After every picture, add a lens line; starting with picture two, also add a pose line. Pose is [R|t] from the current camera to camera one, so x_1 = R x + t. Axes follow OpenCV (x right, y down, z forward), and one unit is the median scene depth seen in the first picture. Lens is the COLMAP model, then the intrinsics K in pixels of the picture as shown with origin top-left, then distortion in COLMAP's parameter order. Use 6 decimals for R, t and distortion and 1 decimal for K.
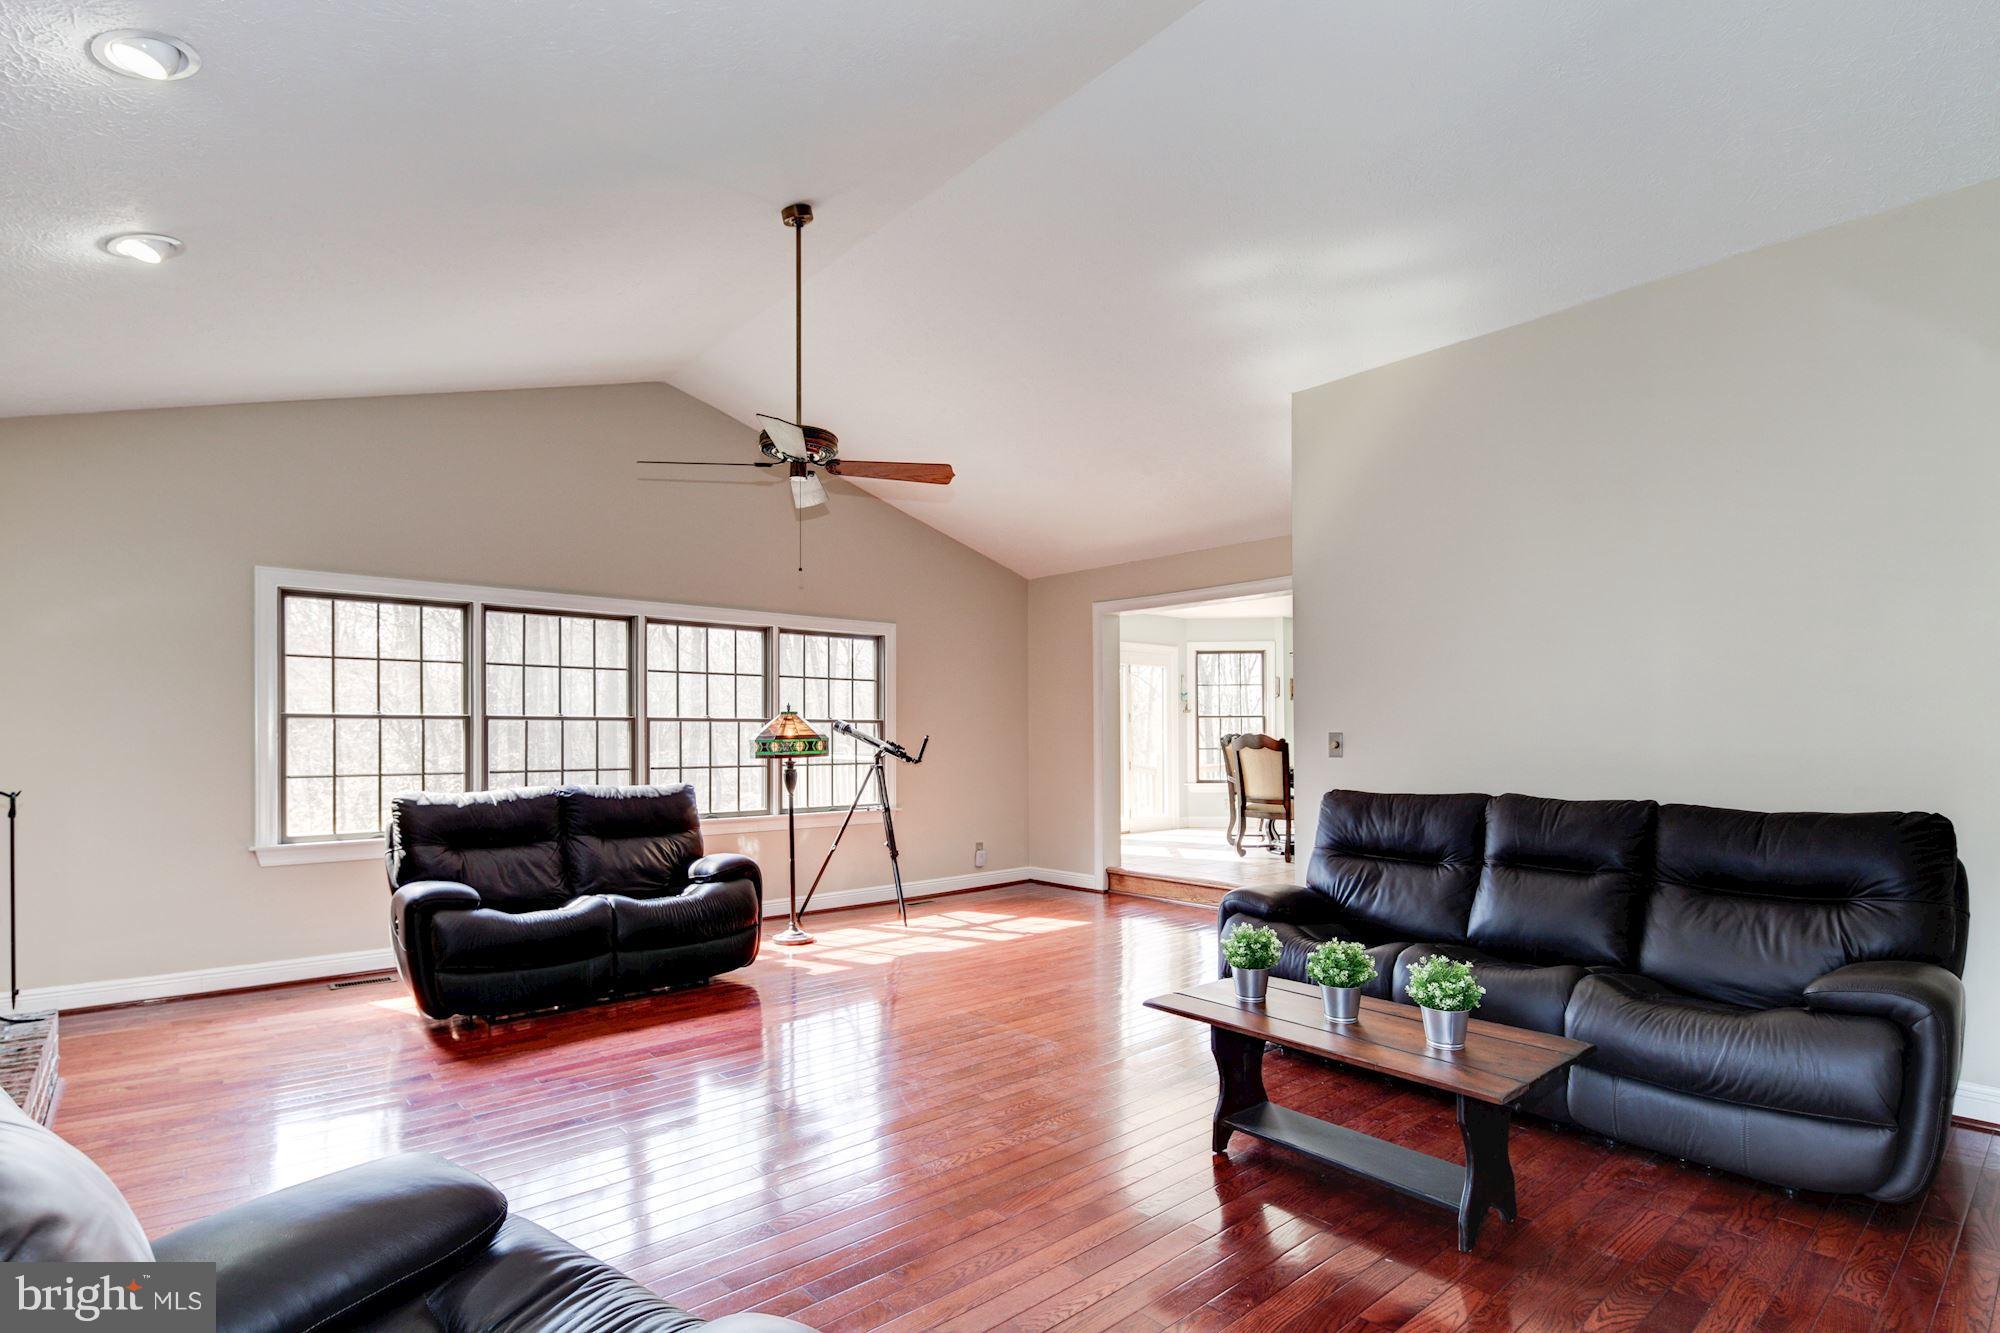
lens RADIAL K [[976.9, 0, 1028.8], [0, 976.9, 731.4], [0, 0, 1]] dist [0.005464, -0.003632]
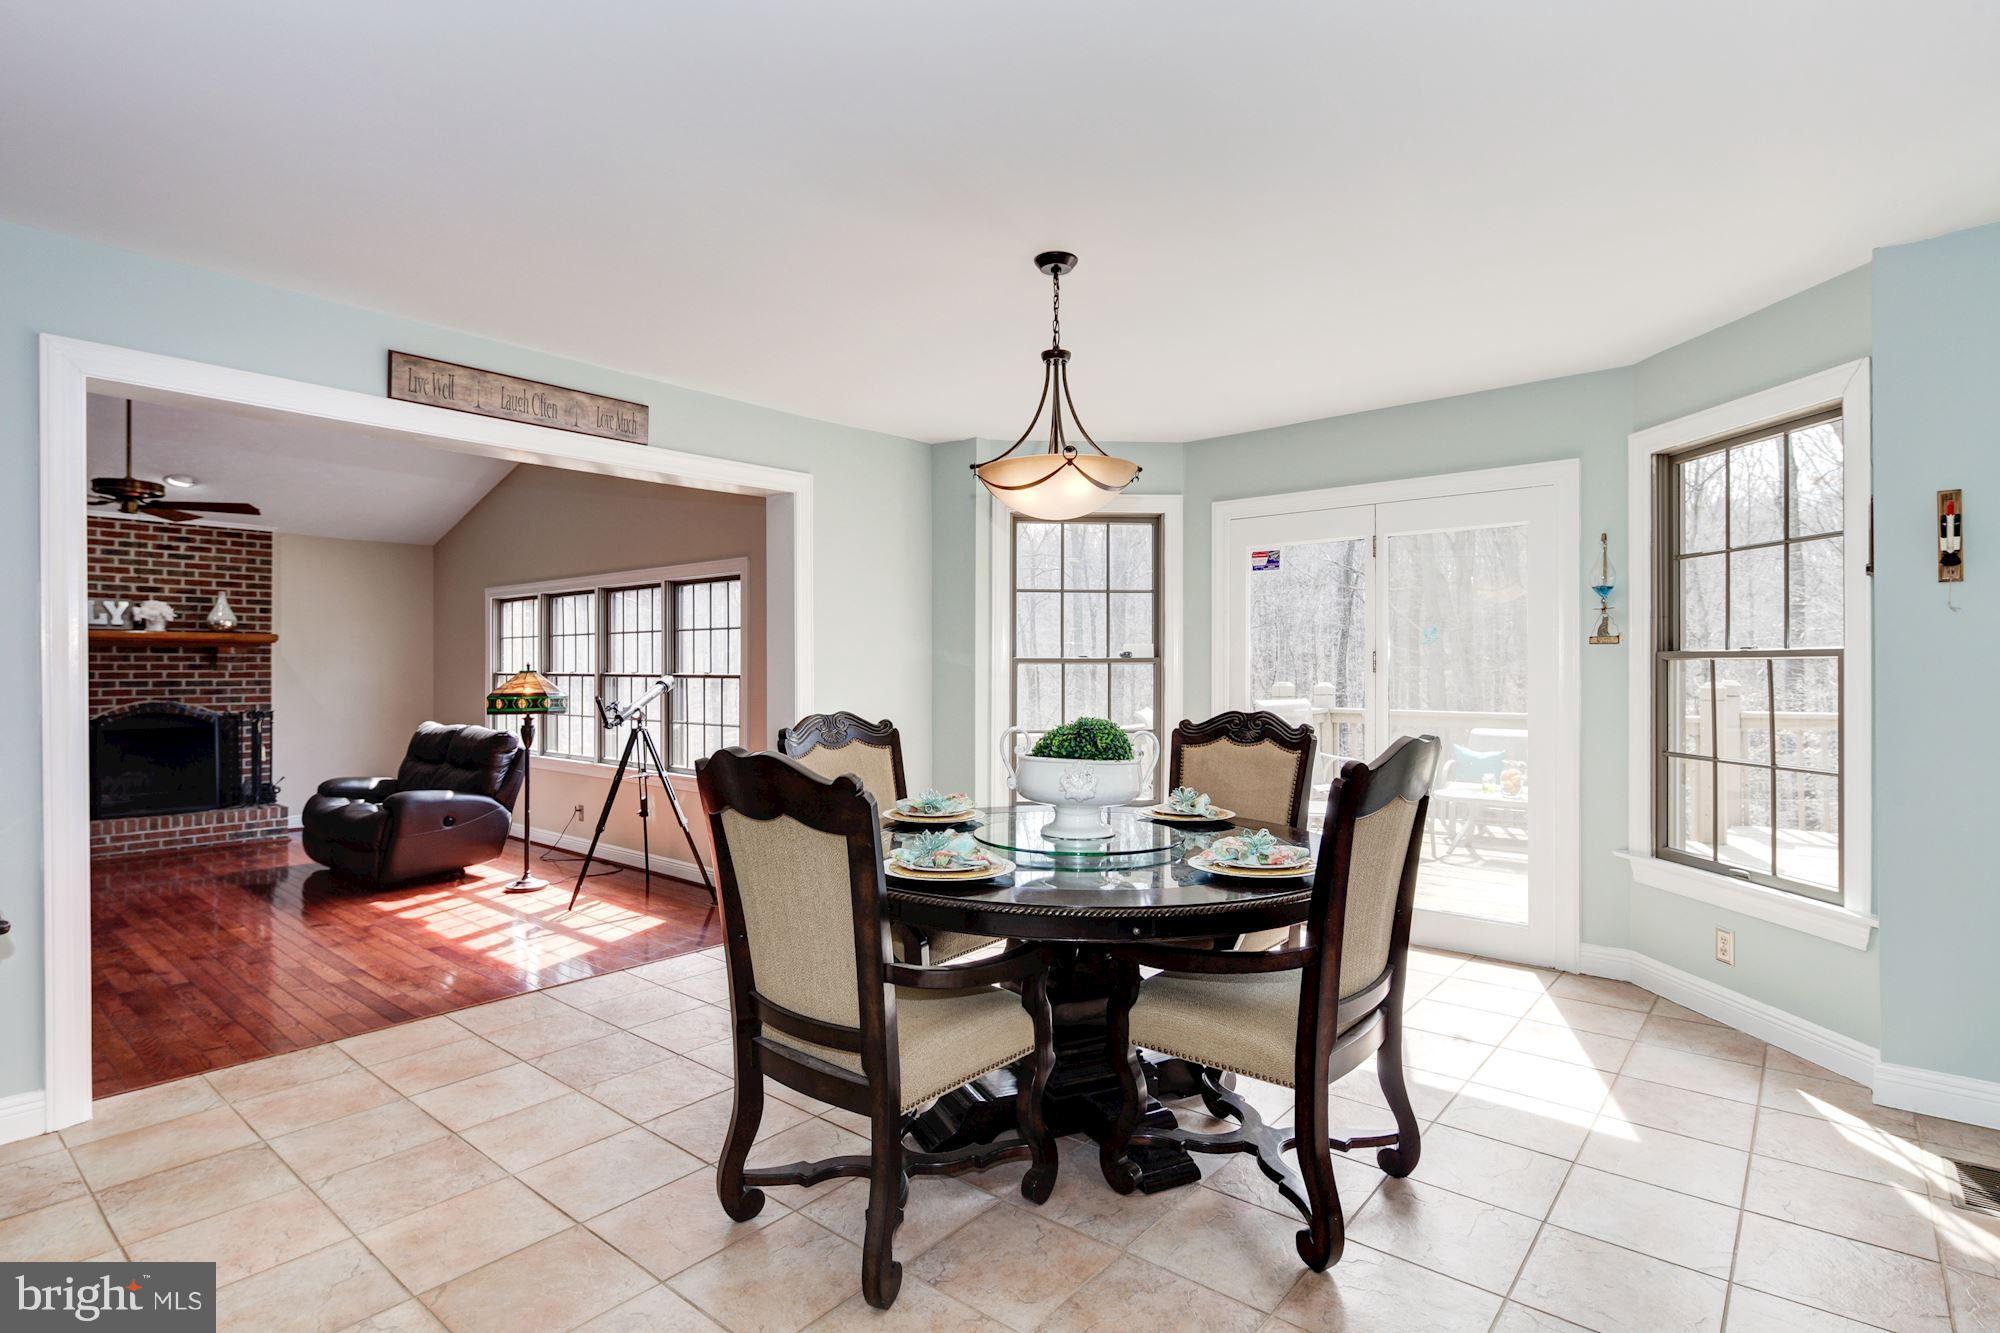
lens RADIAL K [[976.9, 0, 1008.3], [0, 976.9, 656.2], [0, 0, 1]] dist [0.005464, -0.003632]
pose [[0.185587, -0.005769, -0.982611, 0.906808], [0.010355, 0.999939, -0.003915, -0.023191], [0.982573, -0.009448, 0.185636, 1.277693]]
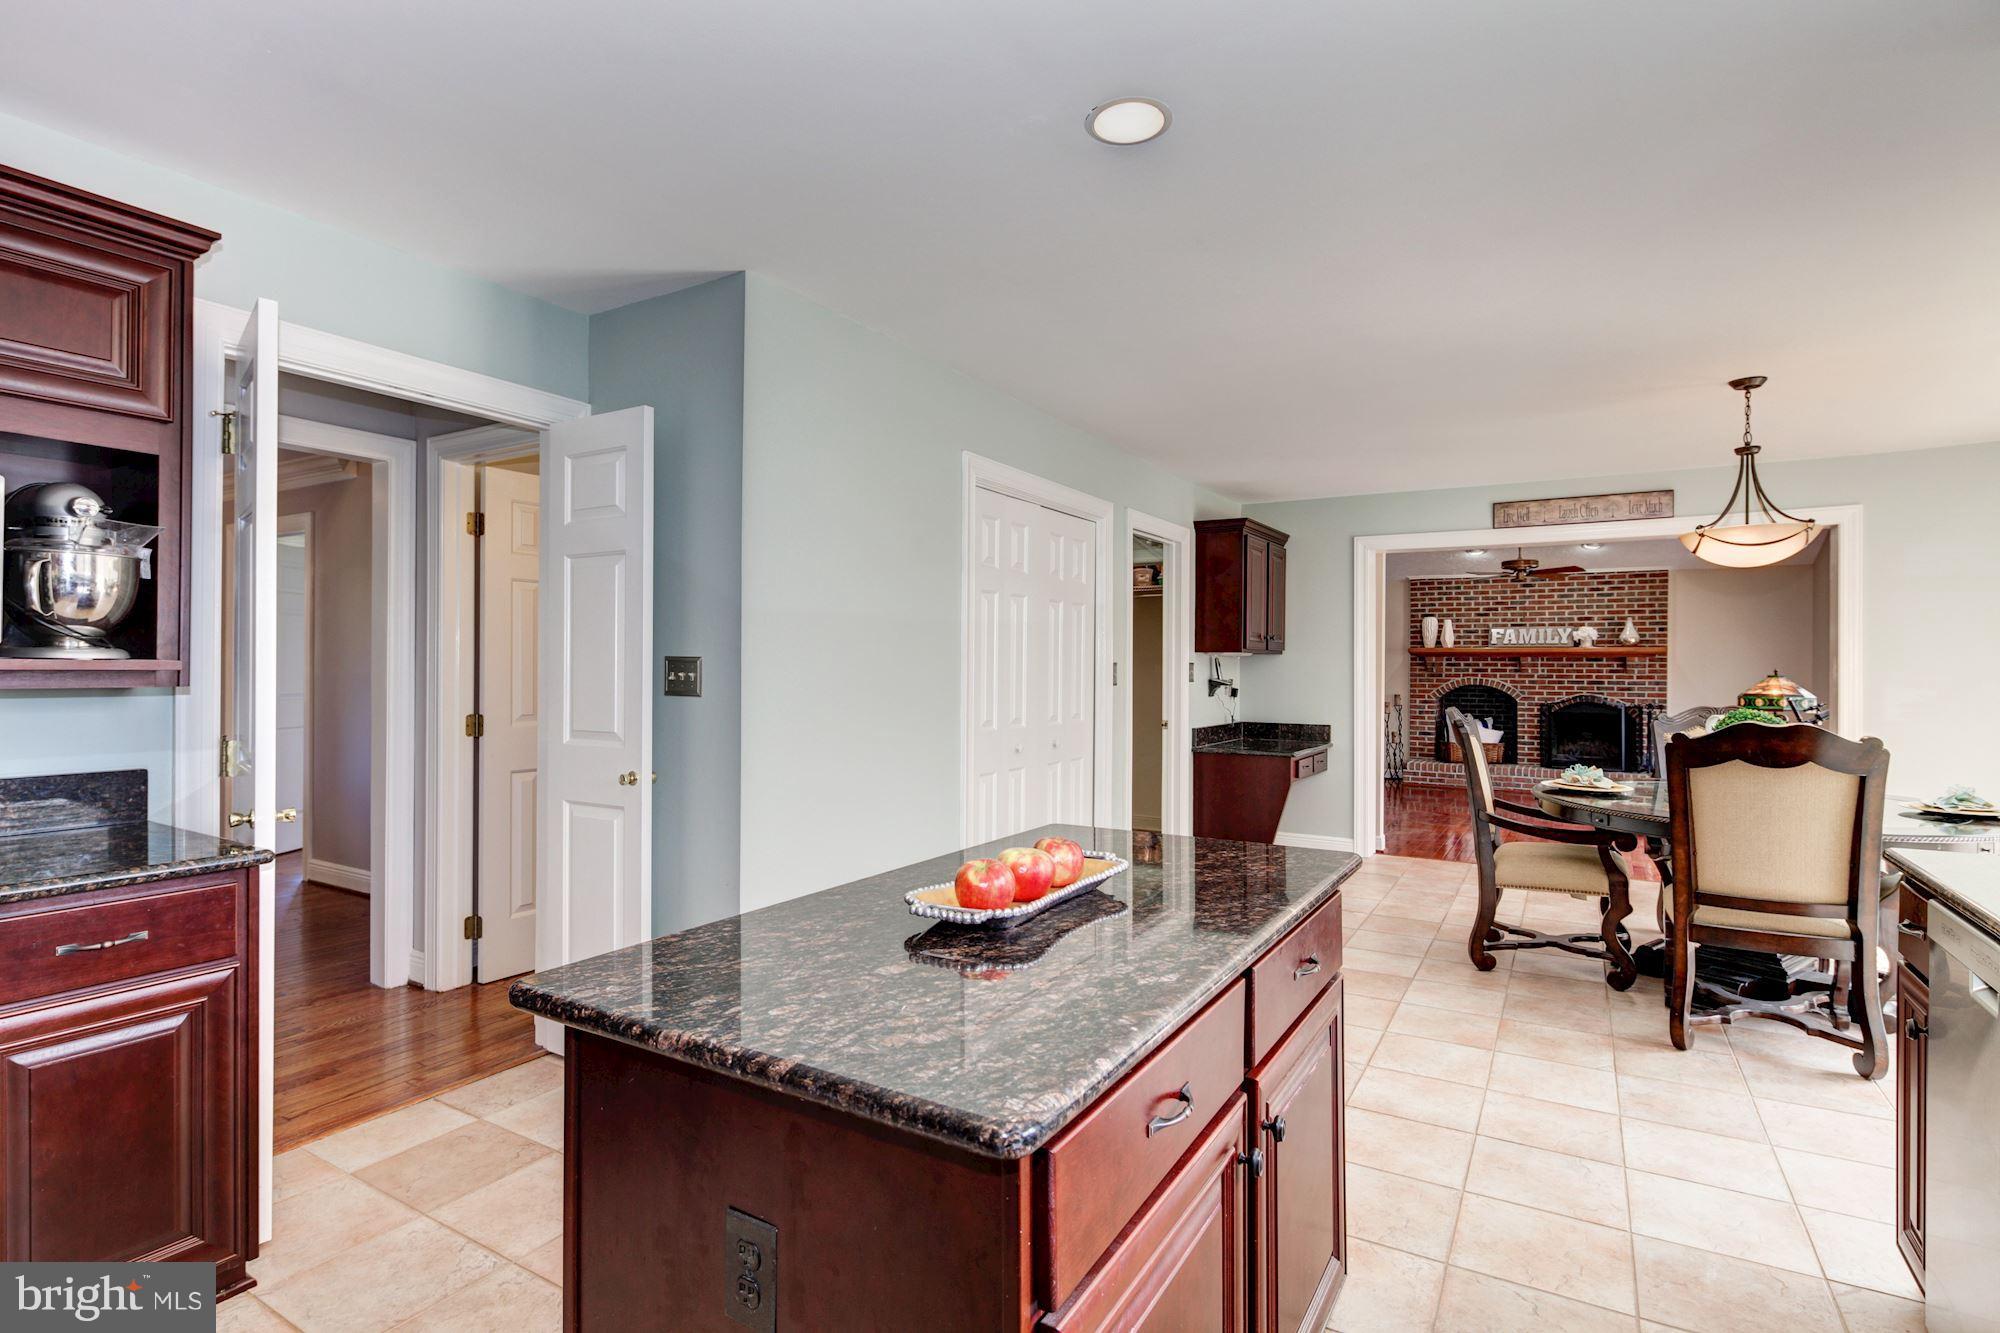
lens RADIAL K [[976.9, 0, 1004.6], [0, 976.9, 666.4], [0, 0, 1]] dist [0.005464, -0.003632]
pose [[-0.944511, -0.001767, -0.328475, 1.127083], [0.001100, 0.999963, -0.008543, -0.019807], [0.328478, -0.008430, -0.944474, 1.829250]]
